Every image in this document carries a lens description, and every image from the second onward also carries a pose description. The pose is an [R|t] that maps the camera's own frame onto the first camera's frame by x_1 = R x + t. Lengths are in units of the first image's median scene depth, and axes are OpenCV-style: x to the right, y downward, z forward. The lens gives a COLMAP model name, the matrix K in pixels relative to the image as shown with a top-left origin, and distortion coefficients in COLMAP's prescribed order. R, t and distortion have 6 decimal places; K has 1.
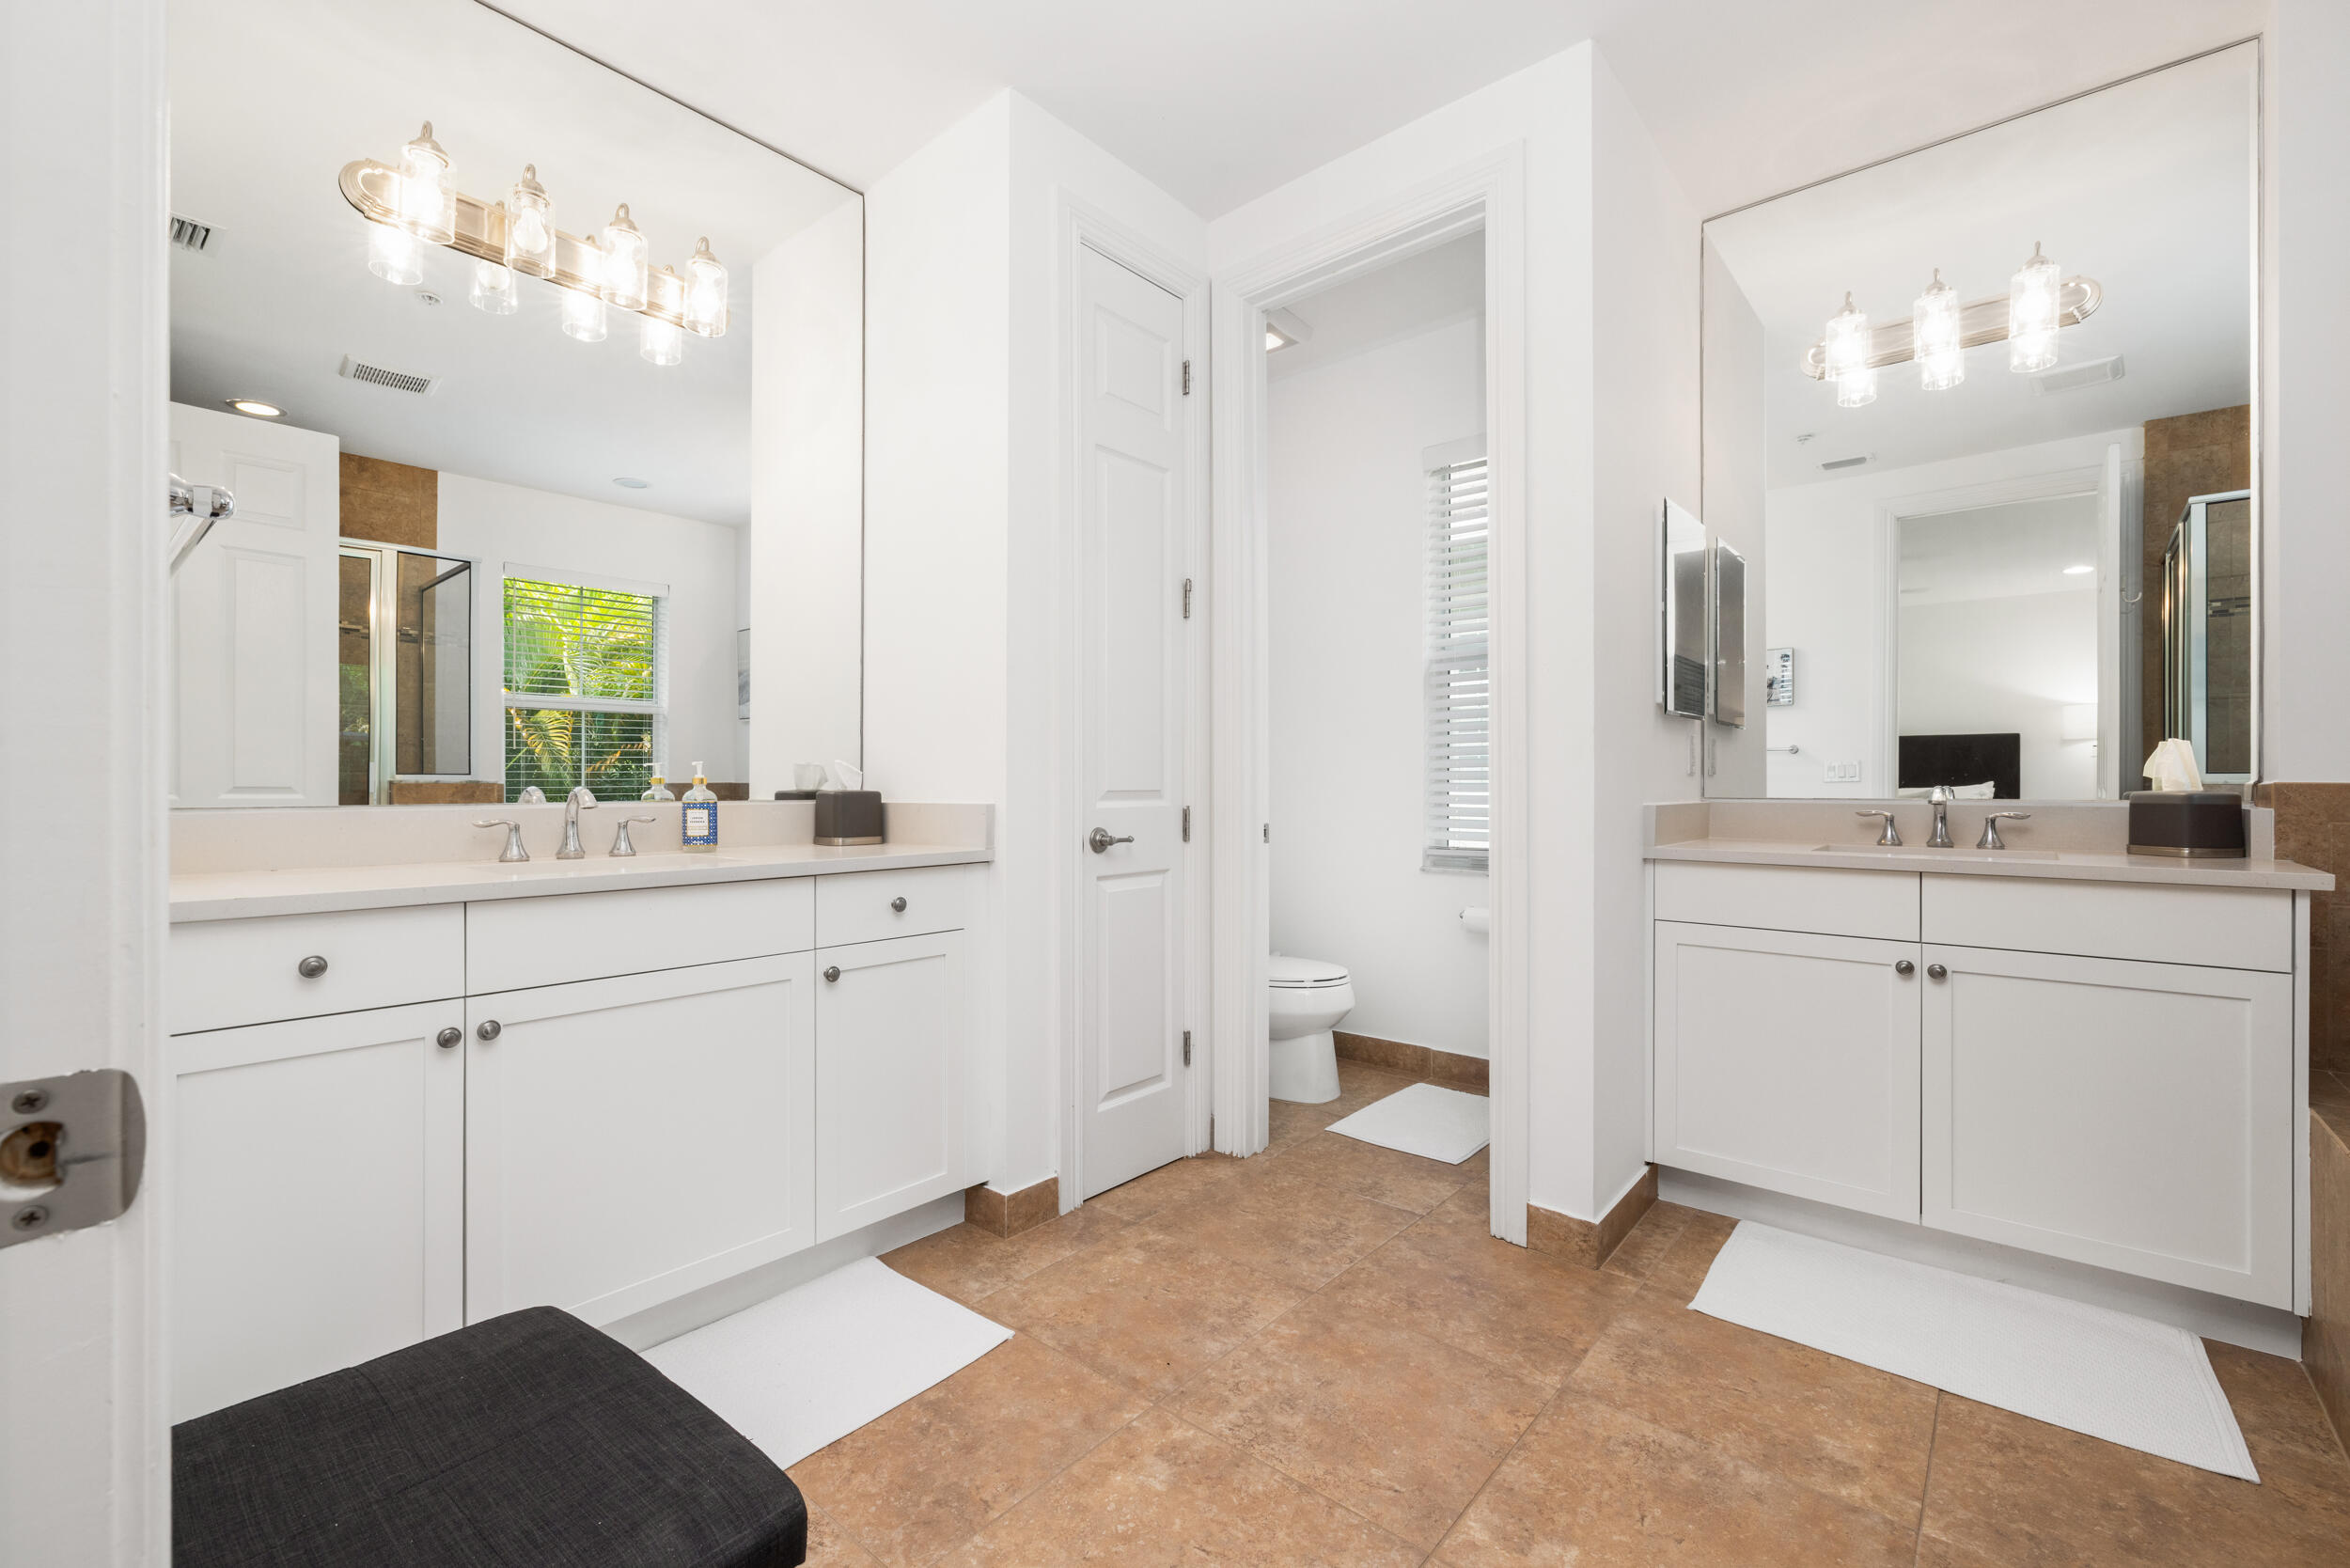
lens RADIAL K [[988.4, 0, 1161.8], [0, 988.4, 765.1], [0, 0, 1]] dist [-0.001662, 0.000253]
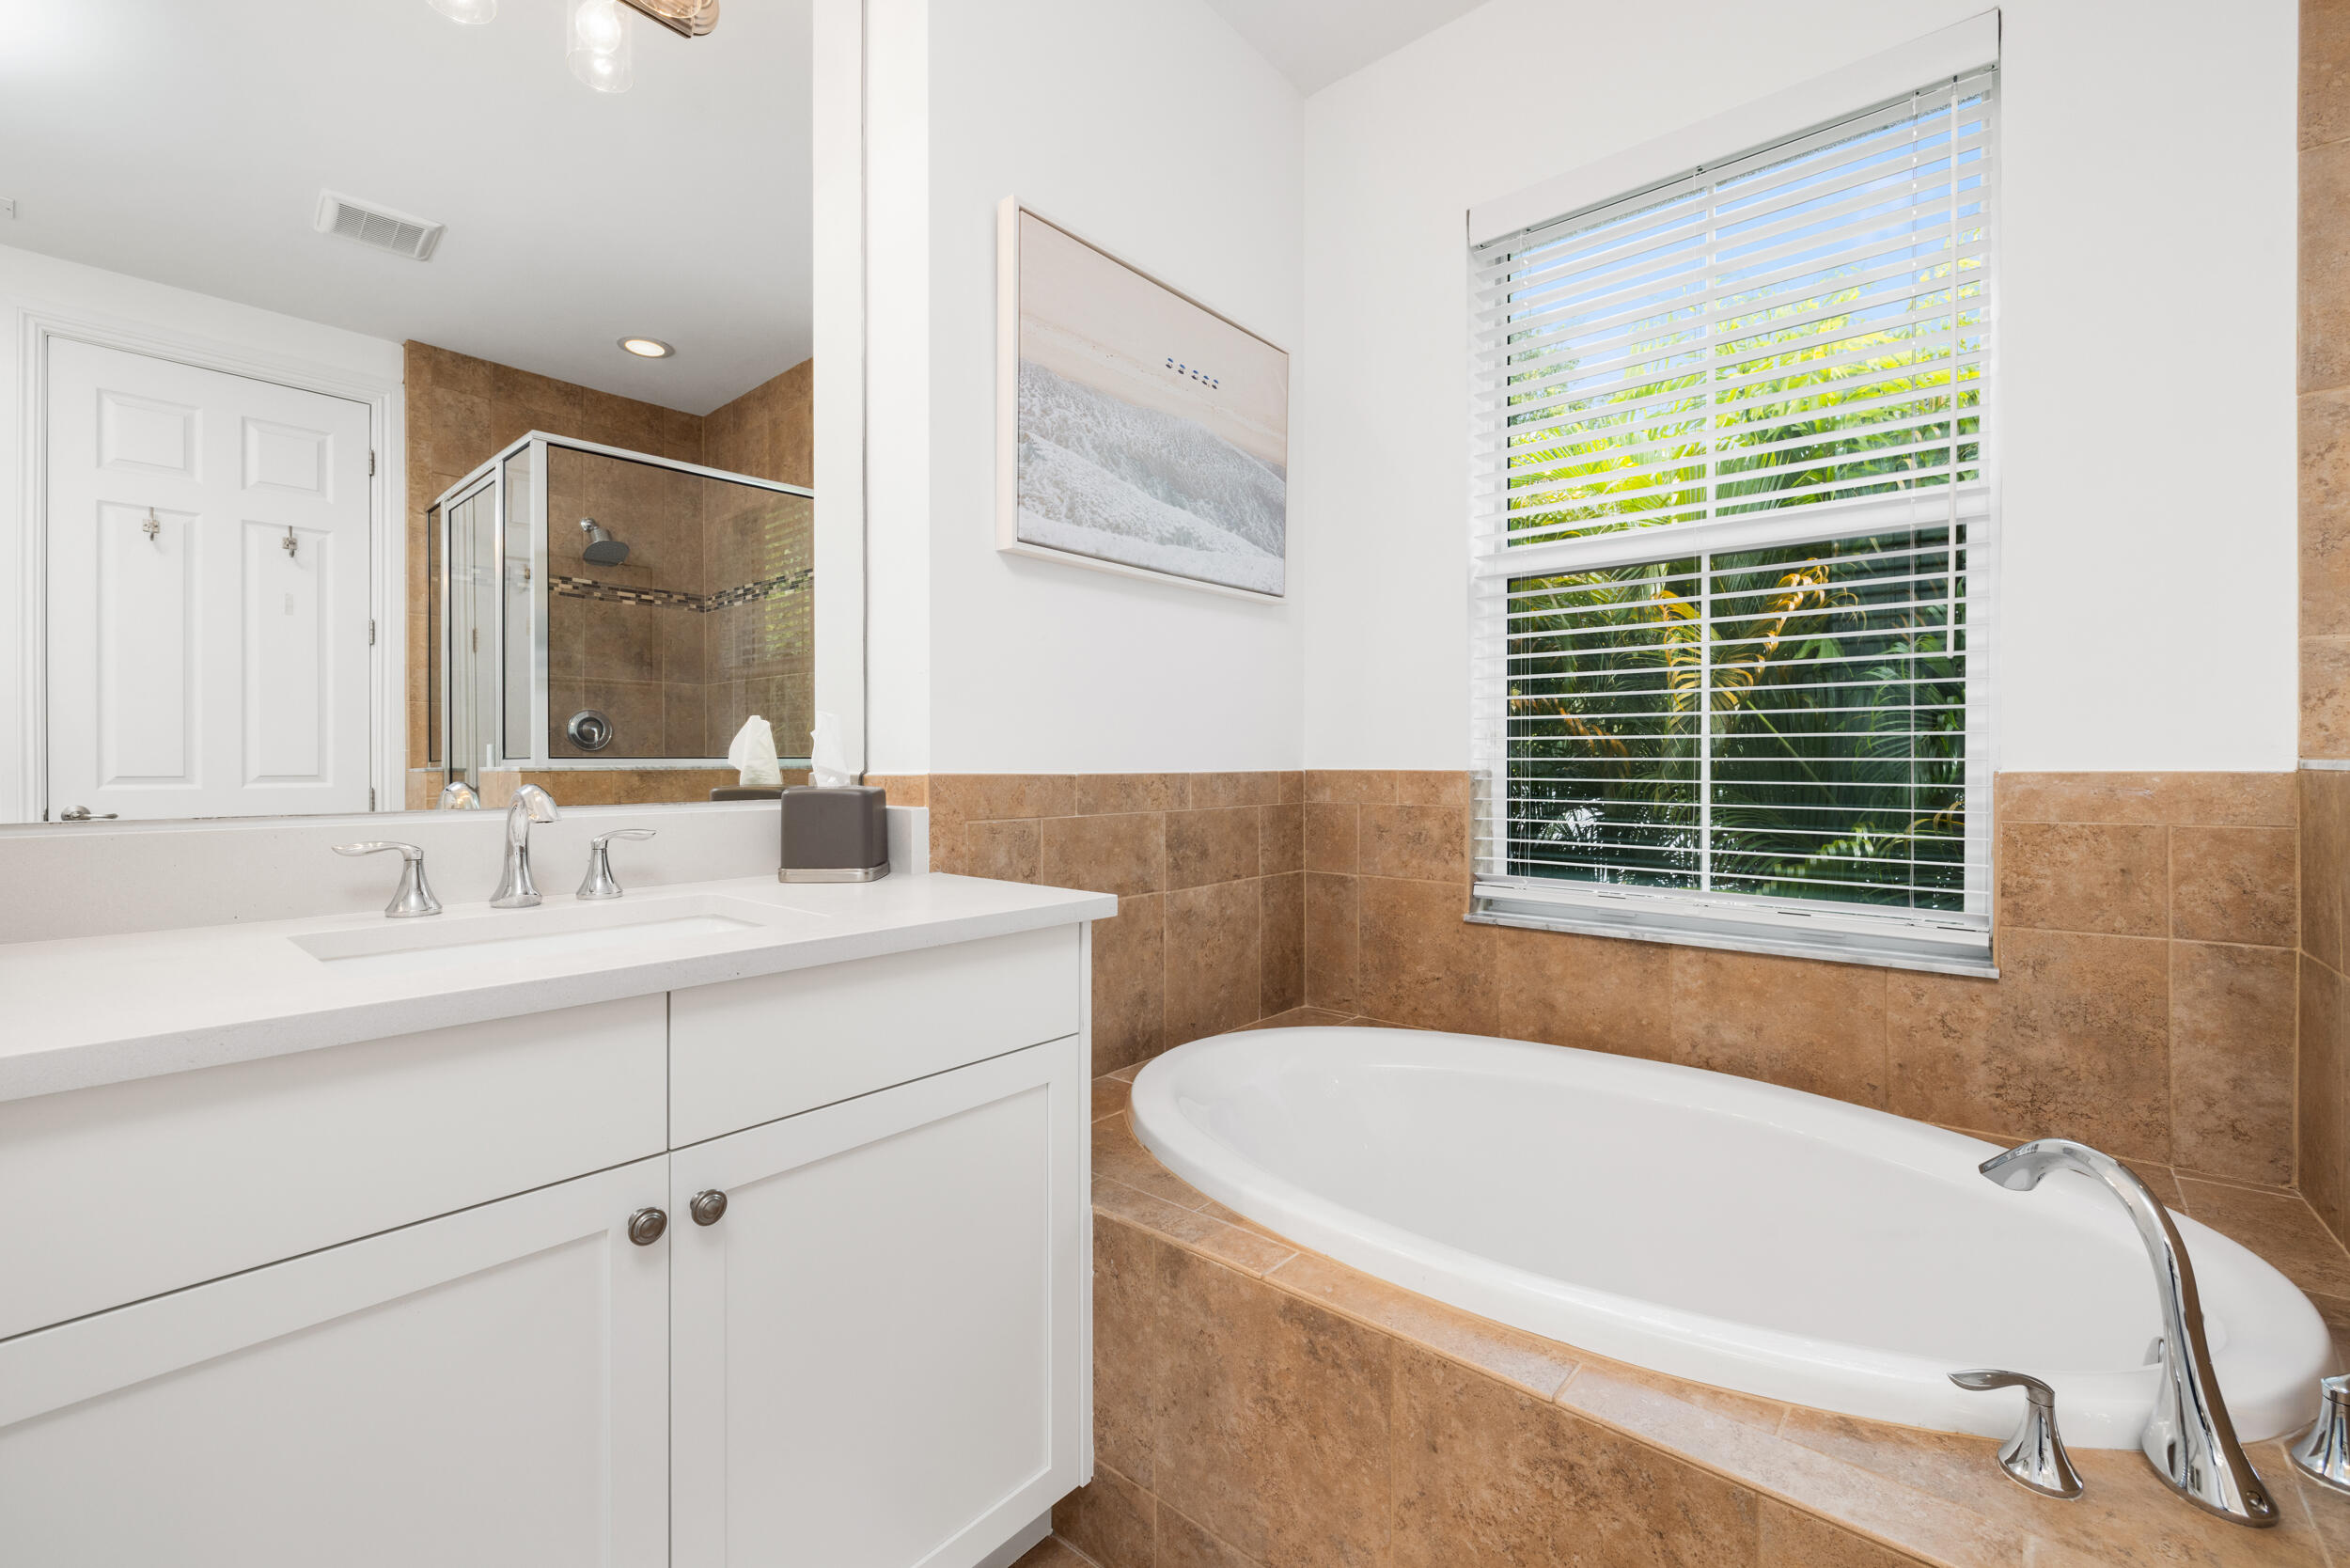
lens RADIAL K [[988.4, 0, 1161.8], [0, 988.4, 765.1], [0, 0, 1]] dist [-0.001662, 0.000253]
pose [[-0.002495, -0.003969, 0.999989, 0.346686], [-0.014192, 0.999892, 0.003934, 0.005254], [-0.999896, -0.014182, -0.002551, 0.813651]]
